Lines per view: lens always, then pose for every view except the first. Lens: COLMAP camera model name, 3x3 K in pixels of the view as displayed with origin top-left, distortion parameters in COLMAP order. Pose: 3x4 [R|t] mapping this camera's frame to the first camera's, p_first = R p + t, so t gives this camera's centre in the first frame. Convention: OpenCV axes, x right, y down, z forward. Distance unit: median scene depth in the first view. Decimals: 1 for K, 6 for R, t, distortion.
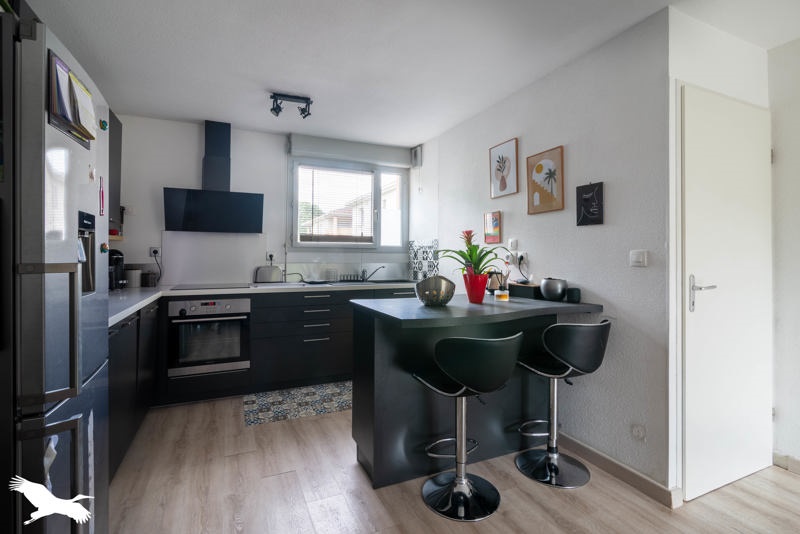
lens RADIAL K [[366.7, 0, 397.2], [0, 366.7, 261.8], [0, 0, 1]] dist [-0.003287, -0.000910]
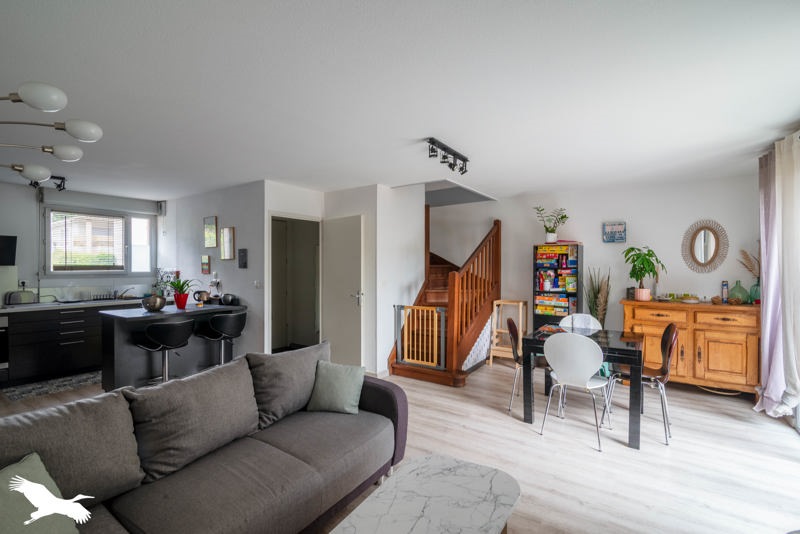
lens RADIAL K [[366.7, 0, 399.3], [0, 366.7, 270.4], [0, 0, 1]] dist [-0.003287, -0.000910]
pose [[0.860738, -0.011171, 0.508925, 0.133594], [0.010166, 0.999937, 0.004756, -0.051794], [-0.508946, 0.001080, 0.860798, -0.752349]]
